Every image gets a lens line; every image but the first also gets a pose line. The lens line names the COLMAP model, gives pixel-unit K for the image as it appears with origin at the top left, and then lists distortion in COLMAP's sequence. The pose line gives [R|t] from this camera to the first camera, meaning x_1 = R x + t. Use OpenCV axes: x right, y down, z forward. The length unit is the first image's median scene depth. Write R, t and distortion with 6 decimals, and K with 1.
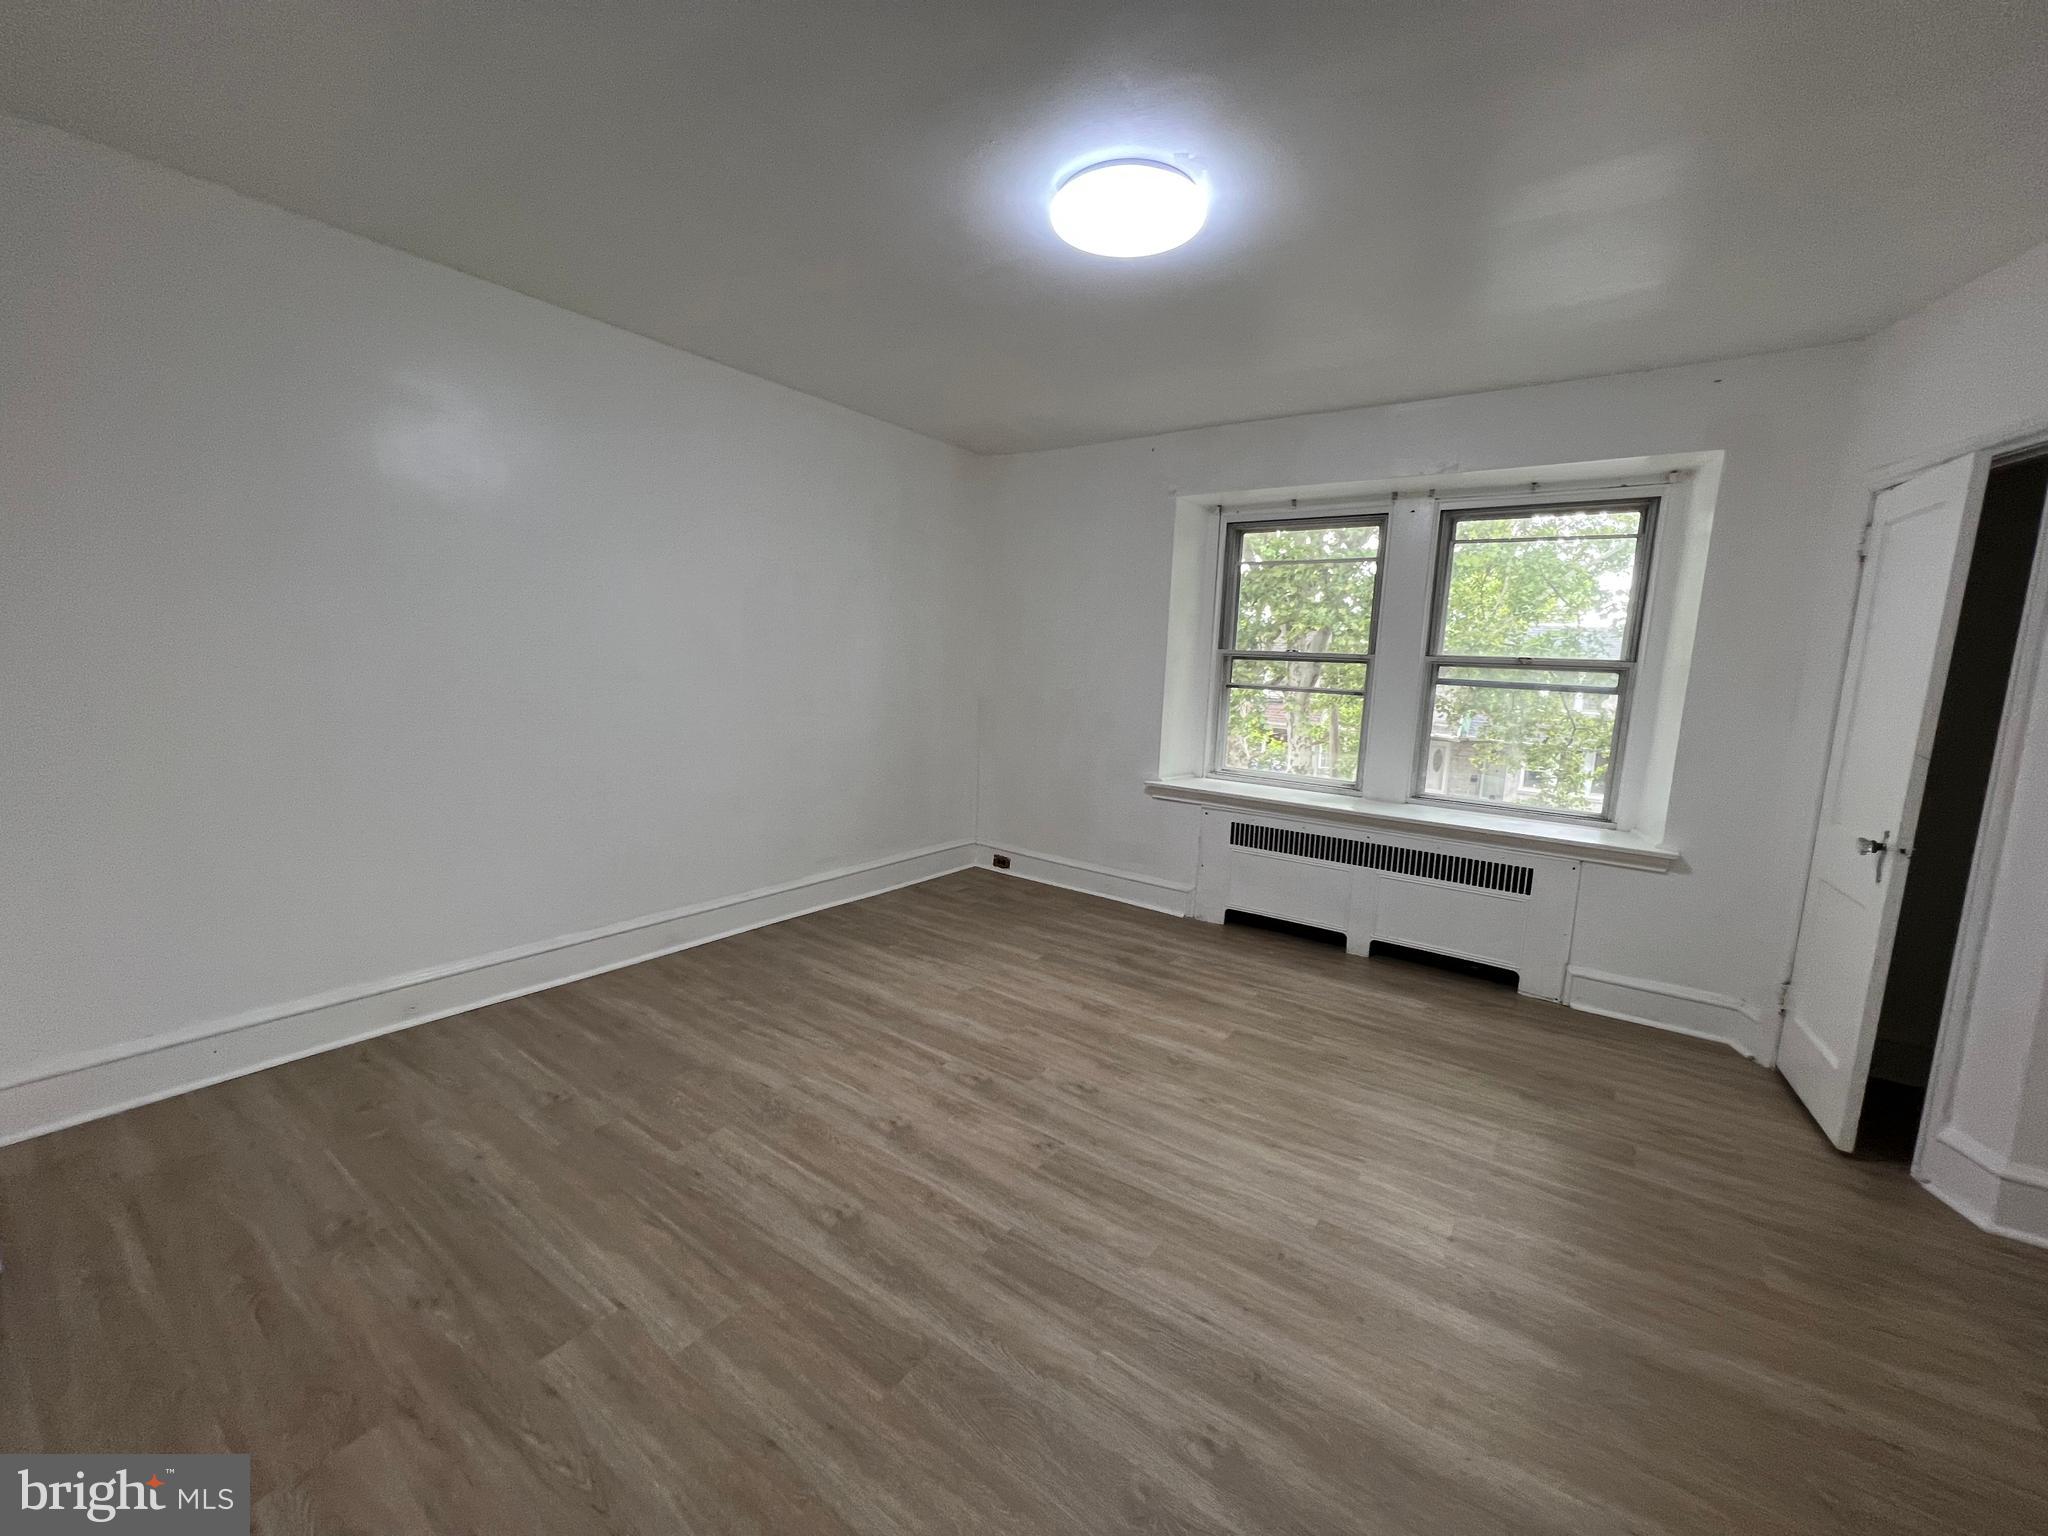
lens RADIAL K [[820.6, 0, 1020.6], [0, 820.6, 770.5], [0, 0, 1]] dist [0.001842, 0.000136]
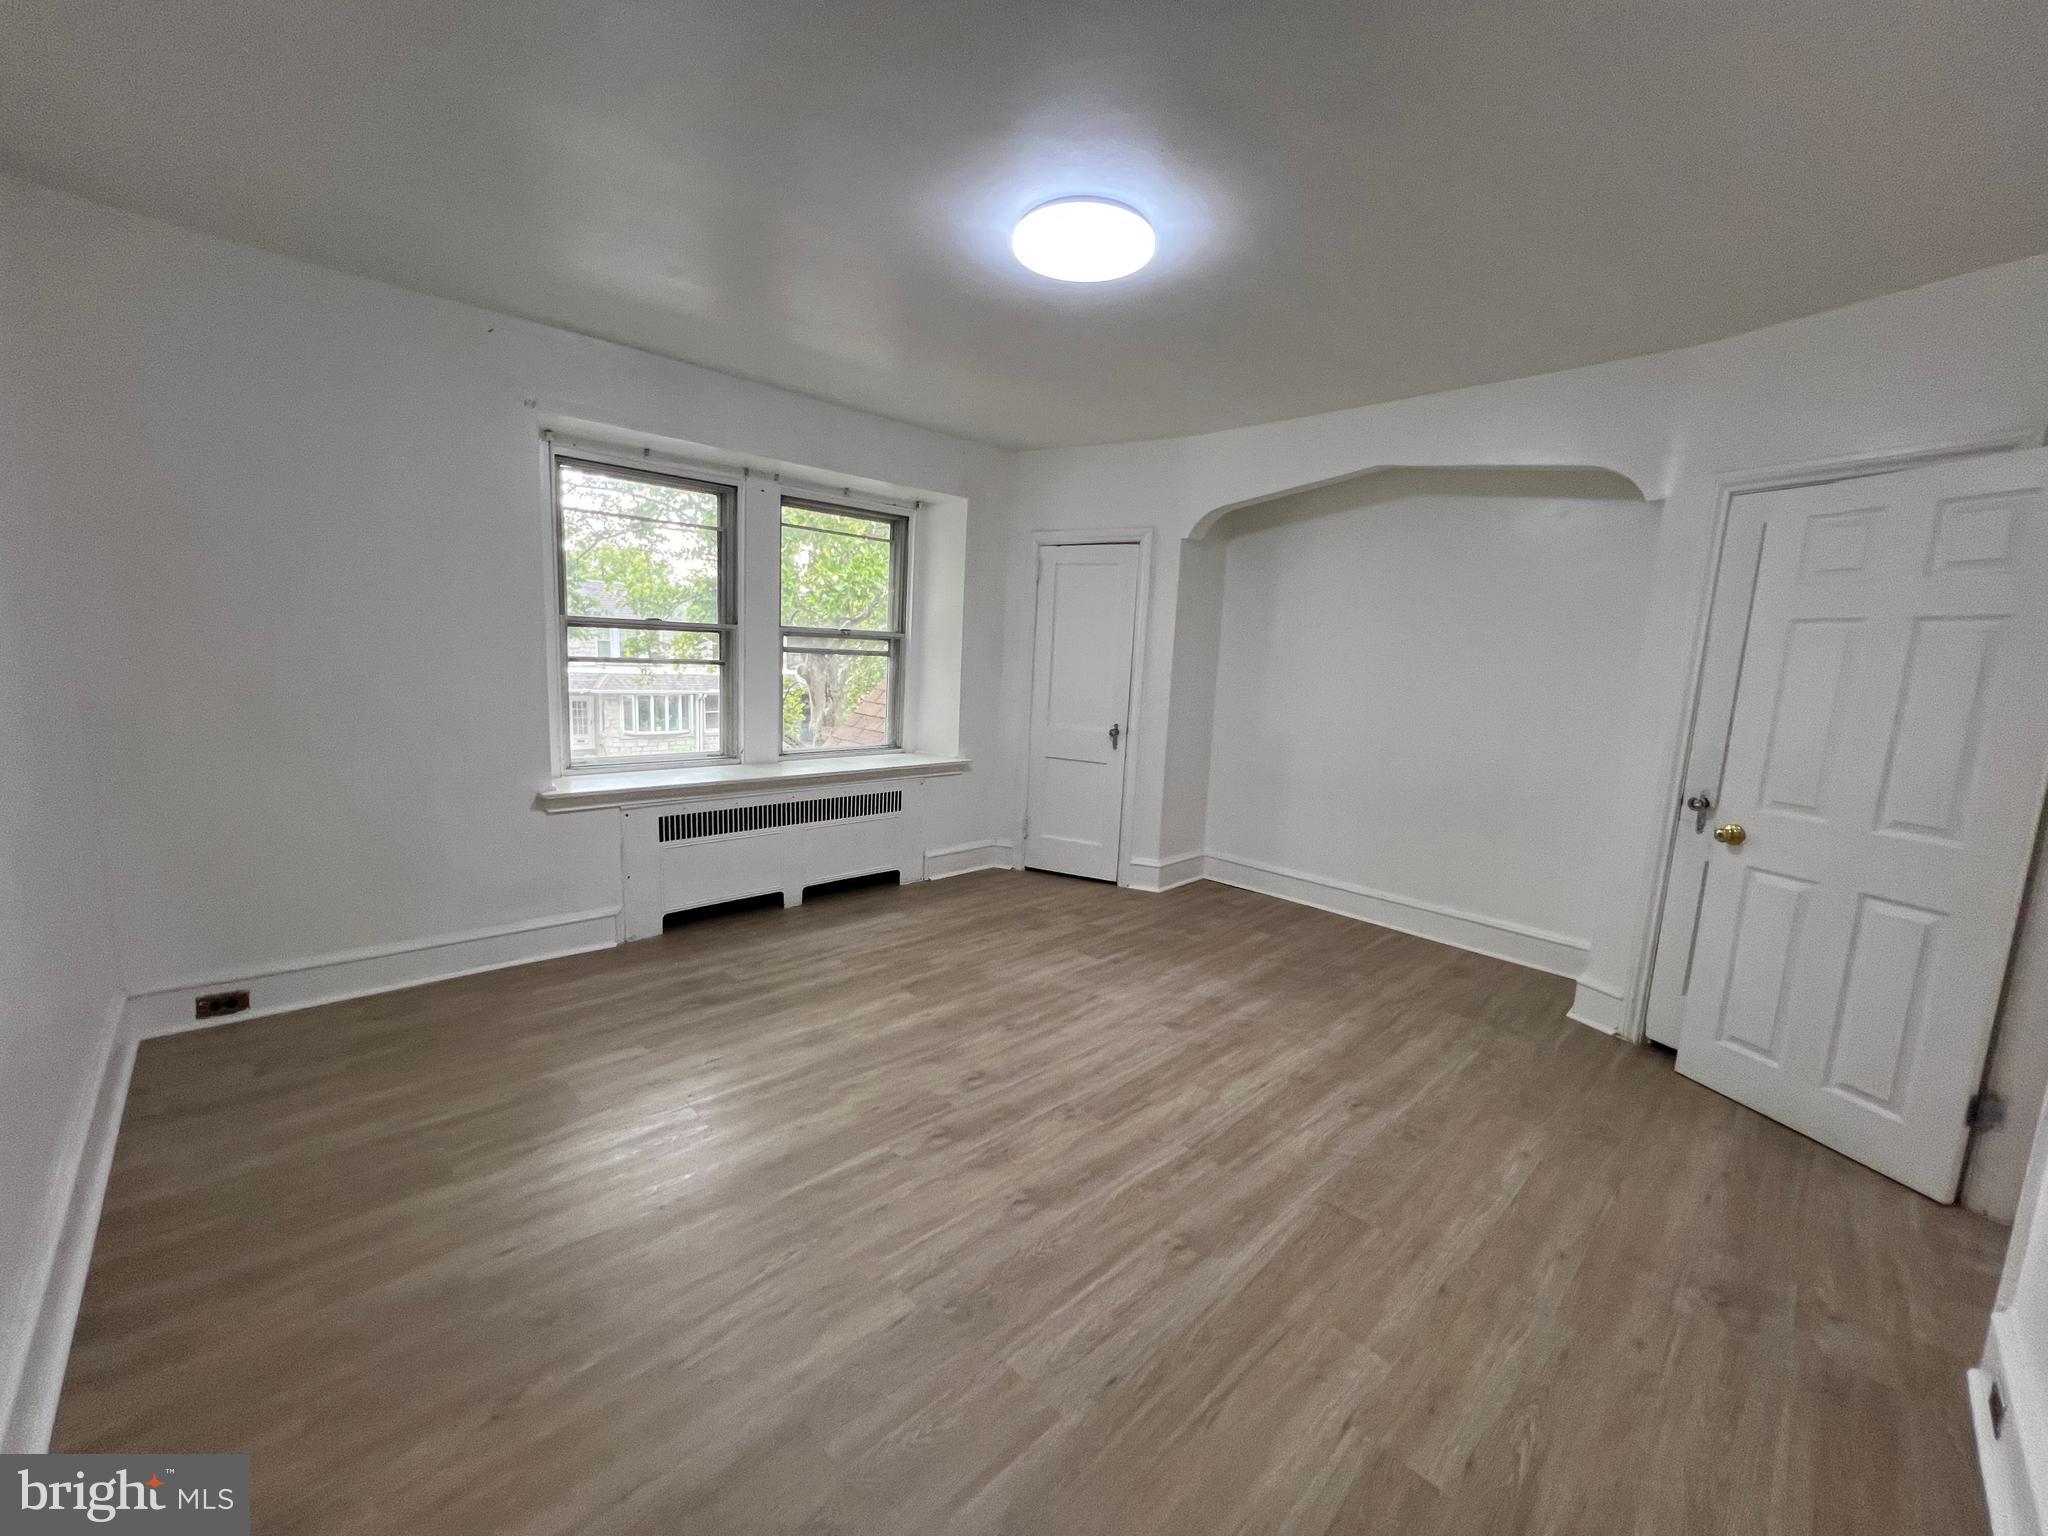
lens RADIAL K [[820.6, 0, 1020.6], [0, 820.6, 770.5], [0, 0, 1]] dist [0.001842, 0.000136]
pose [[0.178315, -0.176138, 0.968080, -0.750863], [0.101347, 0.981903, 0.159985, -0.127553], [-0.978740, 0.069584, 0.192939, 0.658233]]
